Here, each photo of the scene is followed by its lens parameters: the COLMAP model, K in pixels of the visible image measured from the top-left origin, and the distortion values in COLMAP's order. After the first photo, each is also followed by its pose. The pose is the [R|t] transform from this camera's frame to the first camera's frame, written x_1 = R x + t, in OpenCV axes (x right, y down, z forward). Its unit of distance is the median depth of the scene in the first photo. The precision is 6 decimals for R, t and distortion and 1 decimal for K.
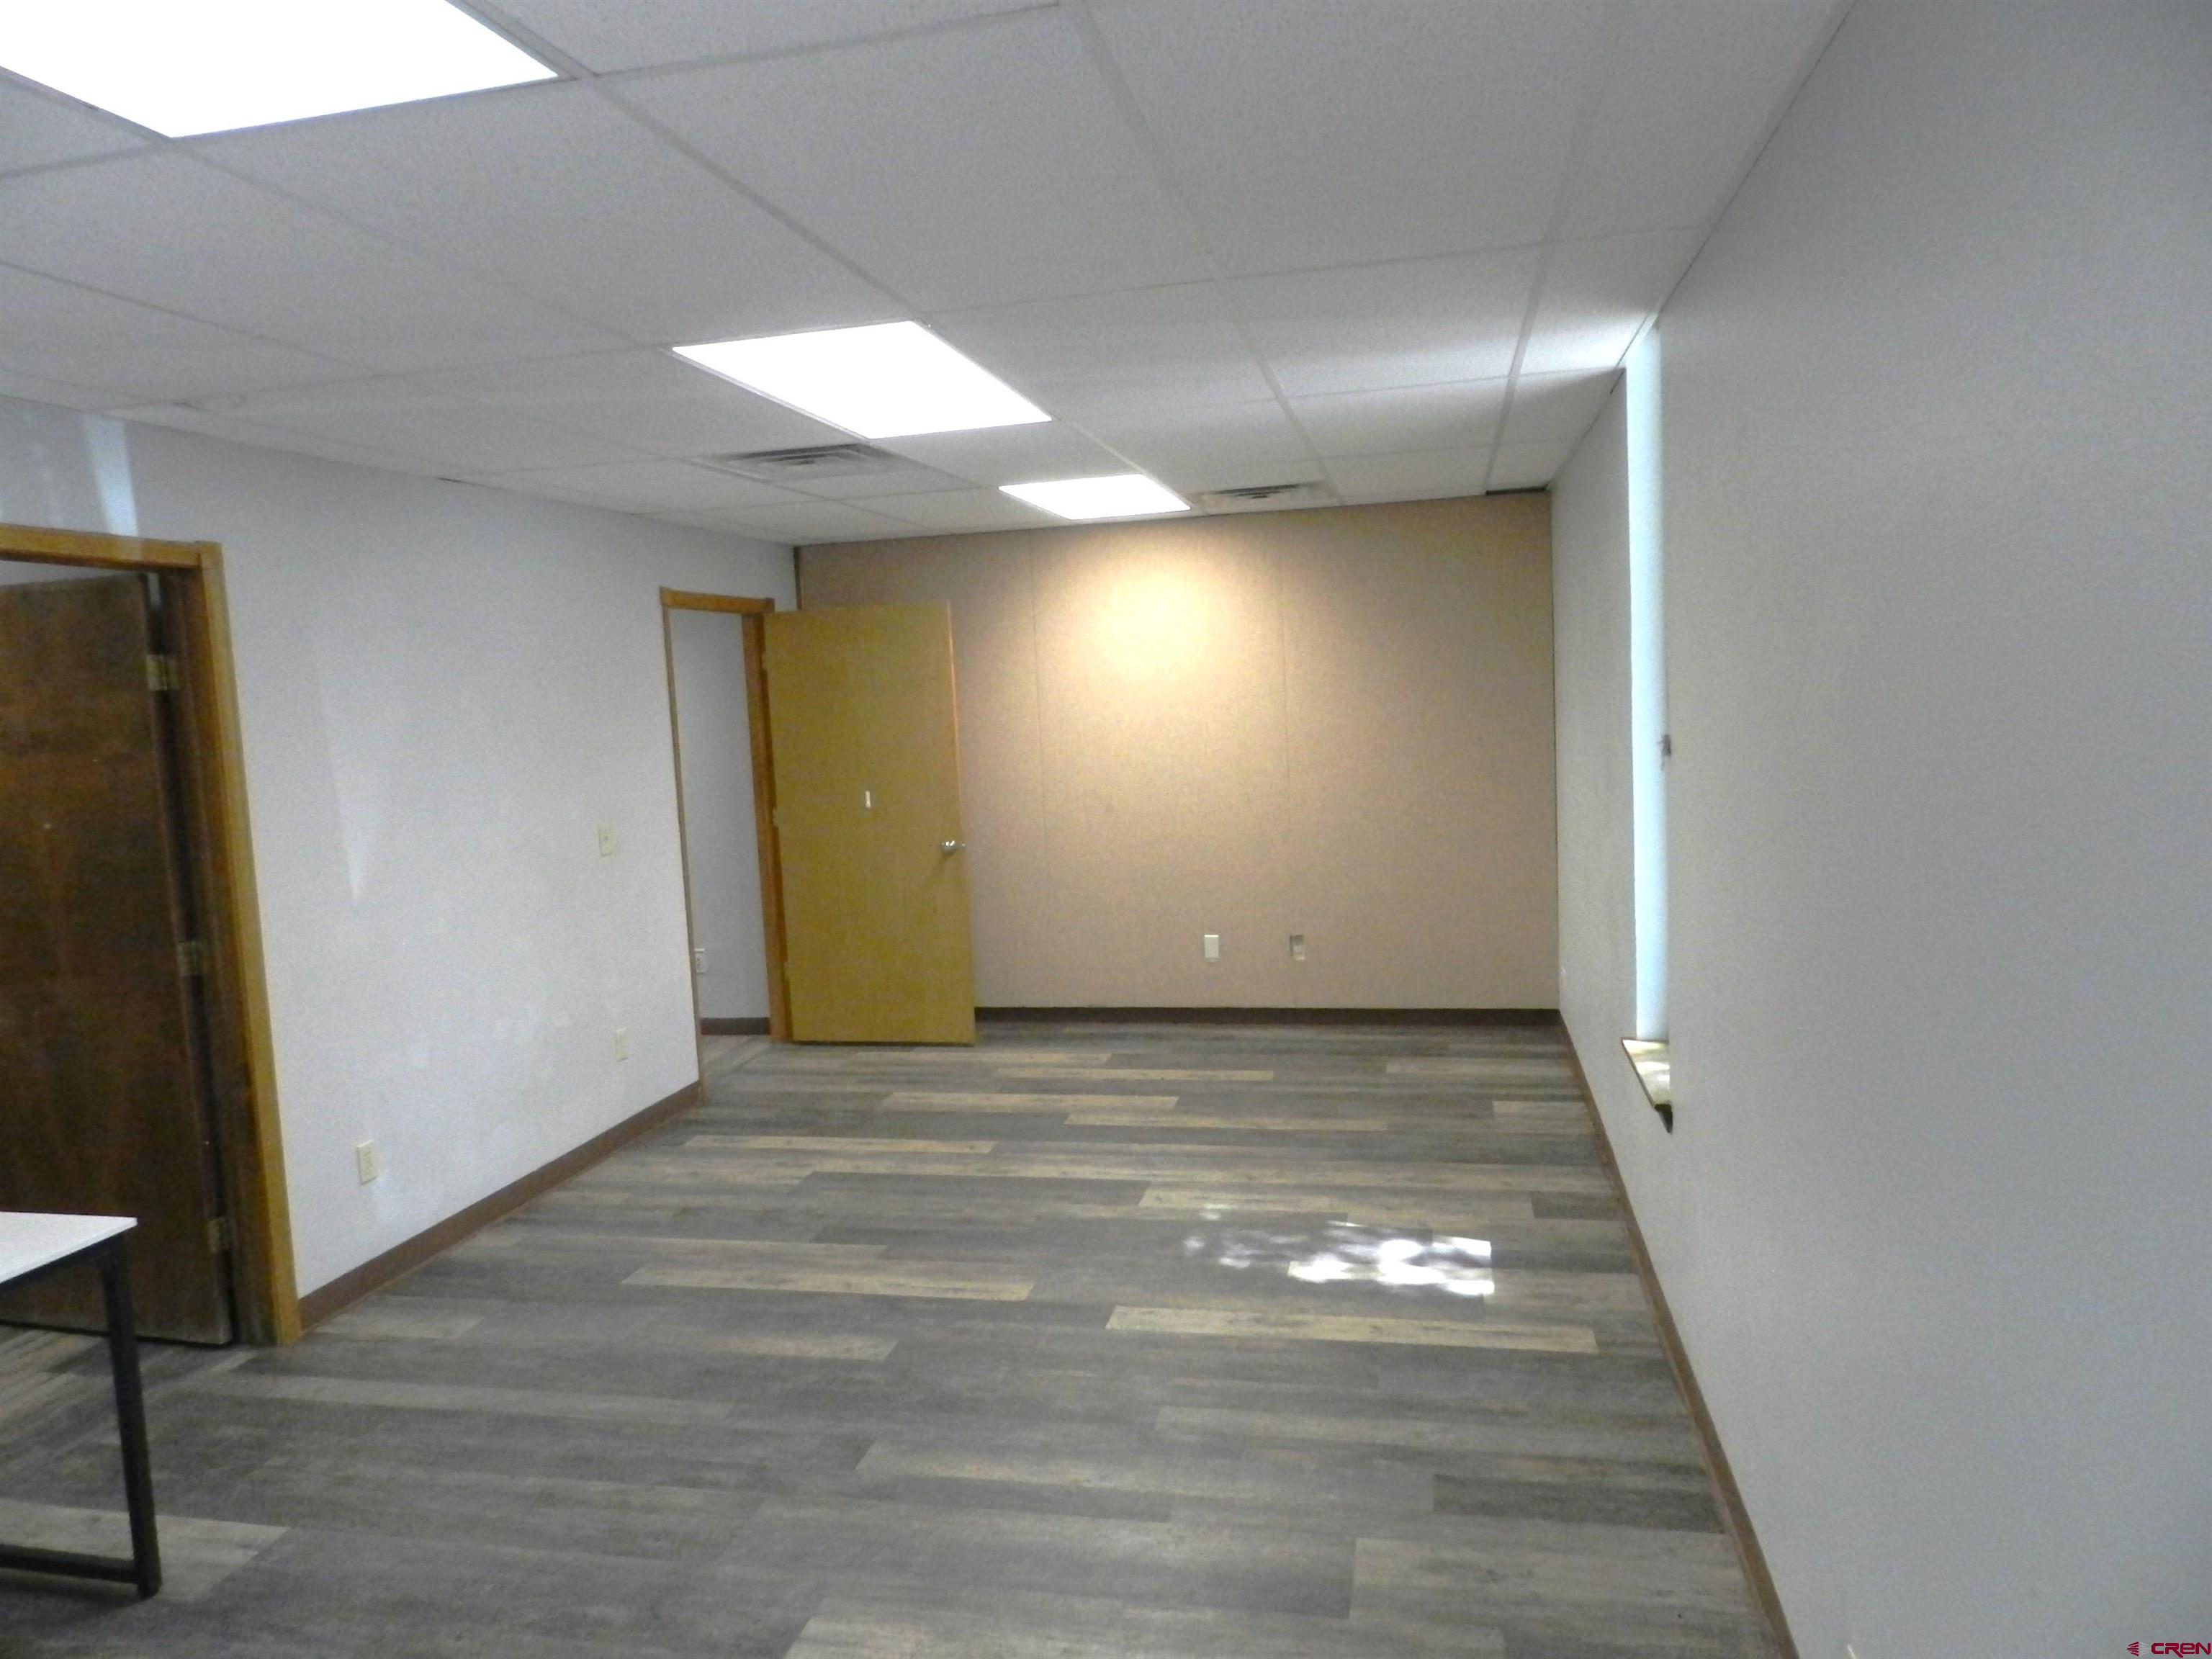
lens RADIAL K [[1487.4, 0, 1102.6], [0, 1487.4, 827.1], [0, 0, 1]] dist [0.003375, -0.003833]
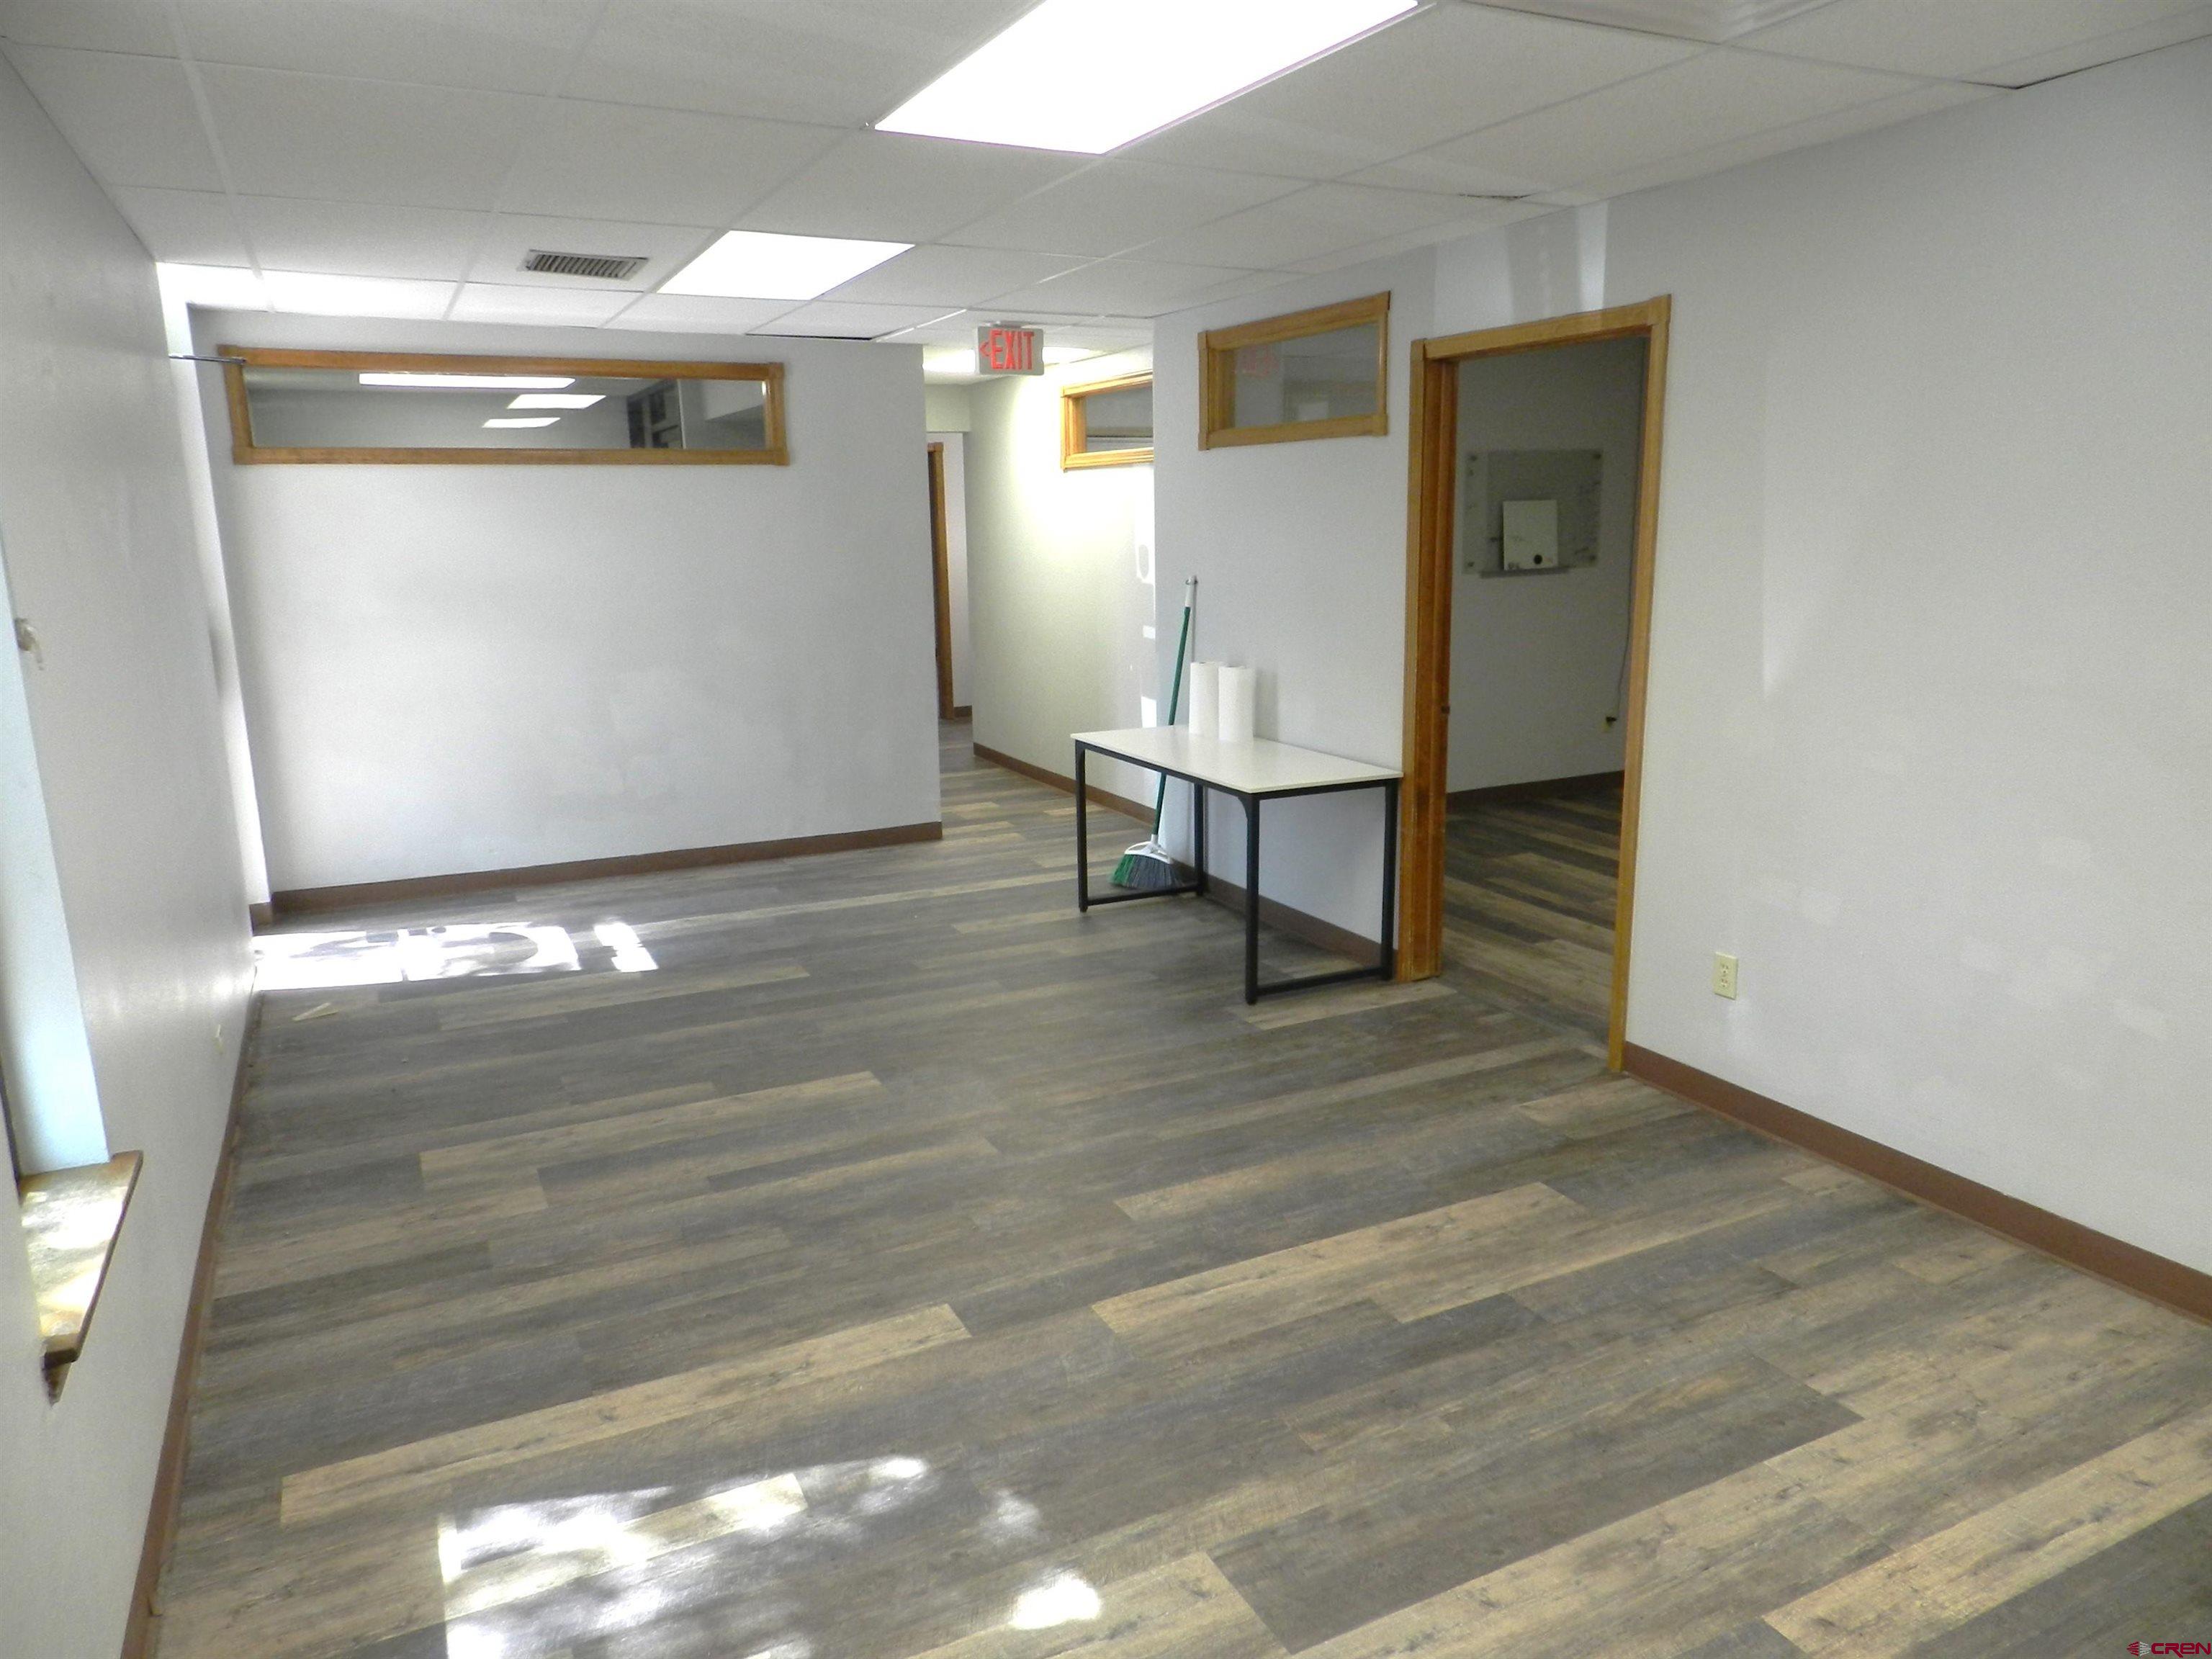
lens RADIAL K [[1487.4, 0, 1106.0], [0, 1487.4, 839.0], [0, 0, 1]] dist [0.003375, -0.003833]
pose [[-0.774080, 0.193007, -0.602950, 0.374934], [-0.004344, 0.950754, 0.309917, -0.152675], [0.633073, 0.242520, -0.735121, 1.599257]]
